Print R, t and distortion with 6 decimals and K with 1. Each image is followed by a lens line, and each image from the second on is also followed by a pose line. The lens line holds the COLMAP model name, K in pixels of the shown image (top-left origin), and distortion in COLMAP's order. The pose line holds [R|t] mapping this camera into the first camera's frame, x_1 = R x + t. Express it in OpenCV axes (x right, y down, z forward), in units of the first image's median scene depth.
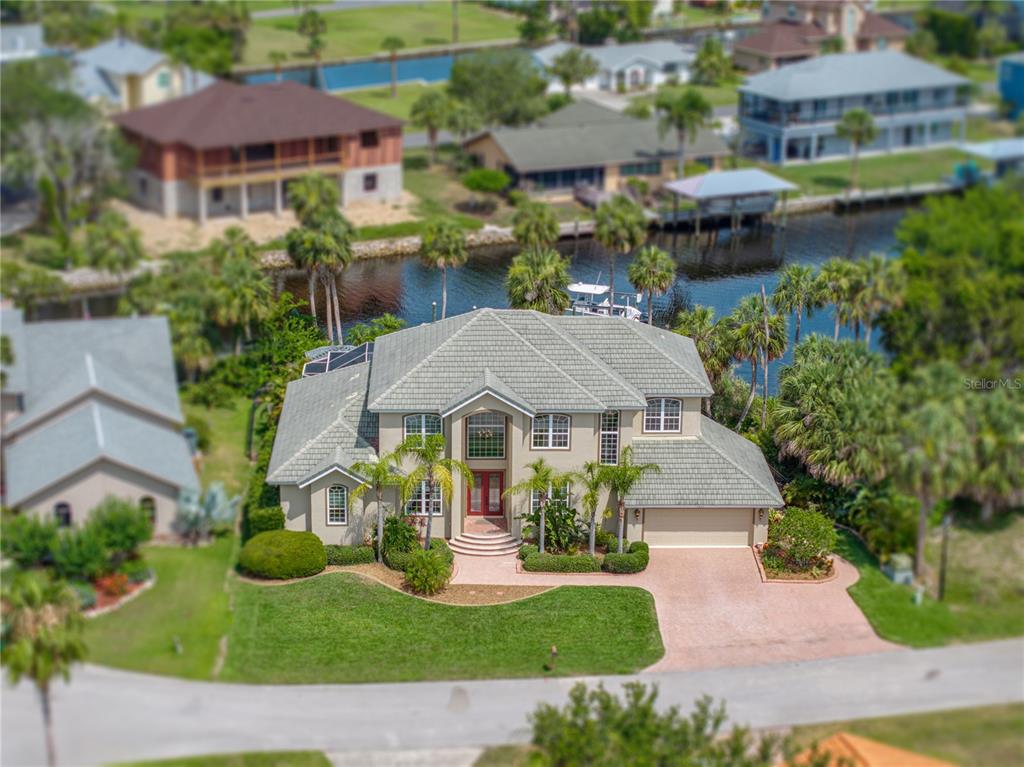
lens RADIAL K [[2072.6, 0, 512.0], [0, 2072.6, 383.5], [0, 0, 1]] dist [-0.235470, 1.552554]
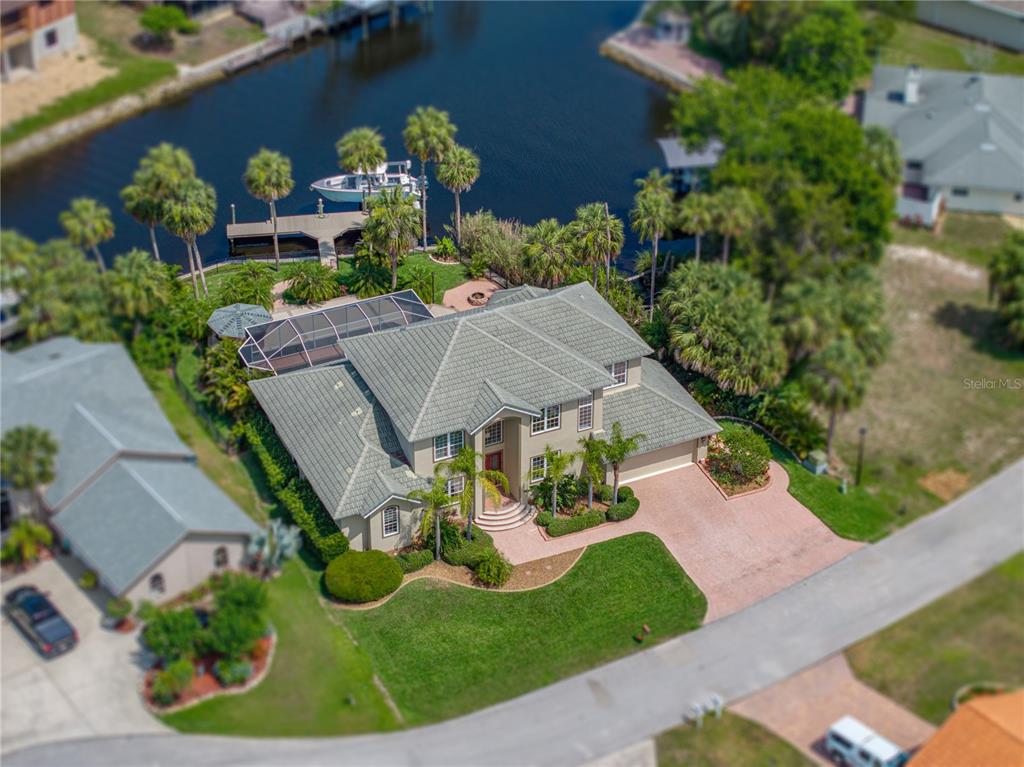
lens RADIAL K [[2072.6, 0, 512.0], [0, 2072.6, 383.5], [0, 0, 1]] dist [-0.235470, 1.552554]
pose [[0.920677, -0.225738, 0.318428, -0.378626], [0.129159, 0.946034, 0.297216, -0.357093], [-0.368337, -0.232512, 0.900148, -0.071287]]
